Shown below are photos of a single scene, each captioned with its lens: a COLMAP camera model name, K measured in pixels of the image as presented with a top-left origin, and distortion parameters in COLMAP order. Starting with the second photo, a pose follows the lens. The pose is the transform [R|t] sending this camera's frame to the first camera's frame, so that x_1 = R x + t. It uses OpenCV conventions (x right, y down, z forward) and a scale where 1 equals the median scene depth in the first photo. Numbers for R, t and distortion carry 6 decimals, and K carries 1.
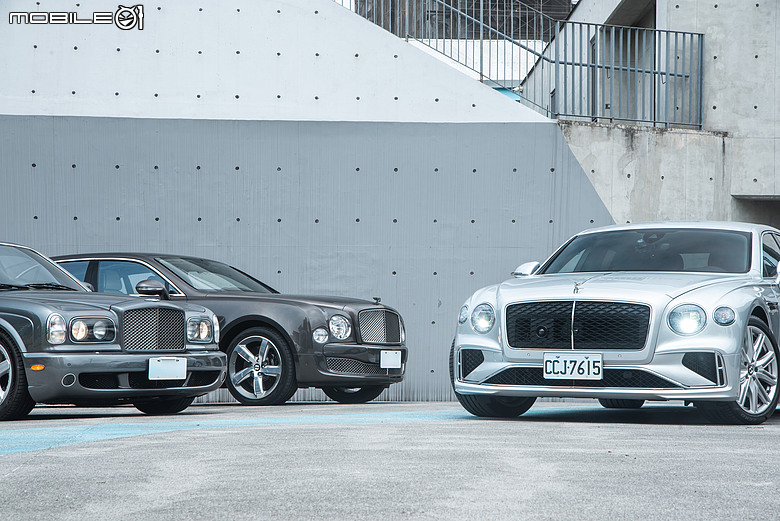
lens RADIAL K [[1868.8, 0, 378.7], [0, 1868.8, 266.0], [0, 0, 1]] dist [0.592324, 0.000000]
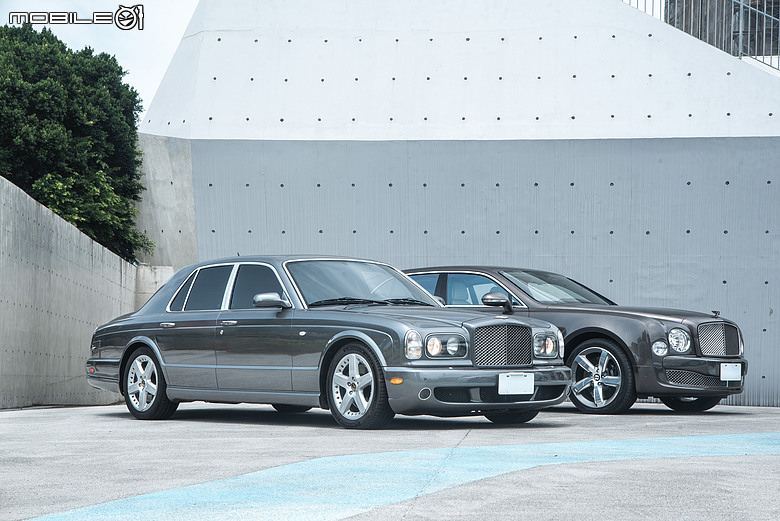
lens RADIAL K [[1596.6, 0, 385.7], [0, 1596.6, 280.1], [0, 0, 1]] dist [0.407122, 0.000000]
pose [[0.983929, 0.002487, -0.178544, -0.016195], [-0.000298, 0.999924, 0.012288, -0.008656], [0.178561, -0.012037, 0.983855, 0.076938]]
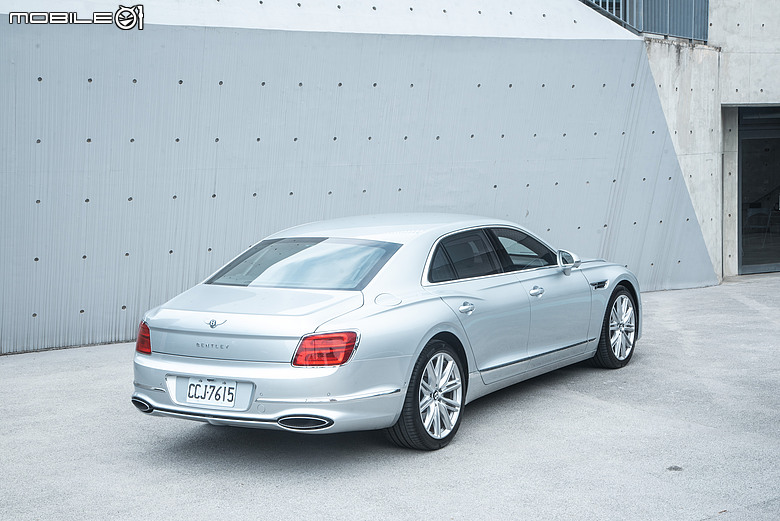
lens RADIAL K [[1204.3, 0, 361.9], [0, 1204.3, 282.6], [0, 0, 1]] dist [0.279557, 0.000000]
pose [[0.899634, -0.066920, 0.431487, -0.361149], [0.000276, 0.988273, 0.152698, -0.047433], [-0.436645, -0.137253, 0.889102, 0.437497]]
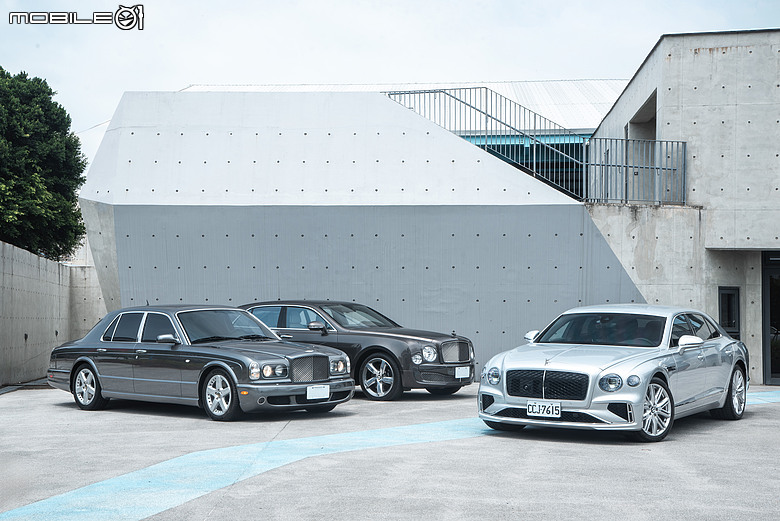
lens RADIAL K [[1360.1, 0, 336.9], [0, 1360.1, 277.2], [0, 0, 1]] dist [0.330117, 0.000000]
pose [[0.990861, -0.001075, -0.134882, 0.046770], [0.006788, 0.999099, 0.041902, -0.065755], [0.134715, -0.042434, 0.989975, -0.141373]]
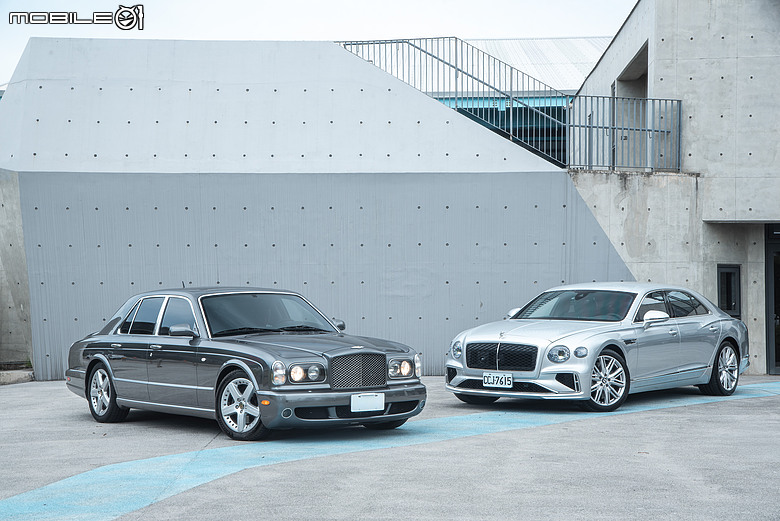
lens RADIAL K [[1510.8, 0, 375.0], [0, 1510.8, 275.1], [0, 0, 1]] dist [0.413985, 0.000000]
pose [[0.996739, -0.005655, -0.080489, 0.045451], [0.009863, 0.998599, 0.051984, -0.060722], [0.080082, -0.052608, 0.995399, -0.097632]]
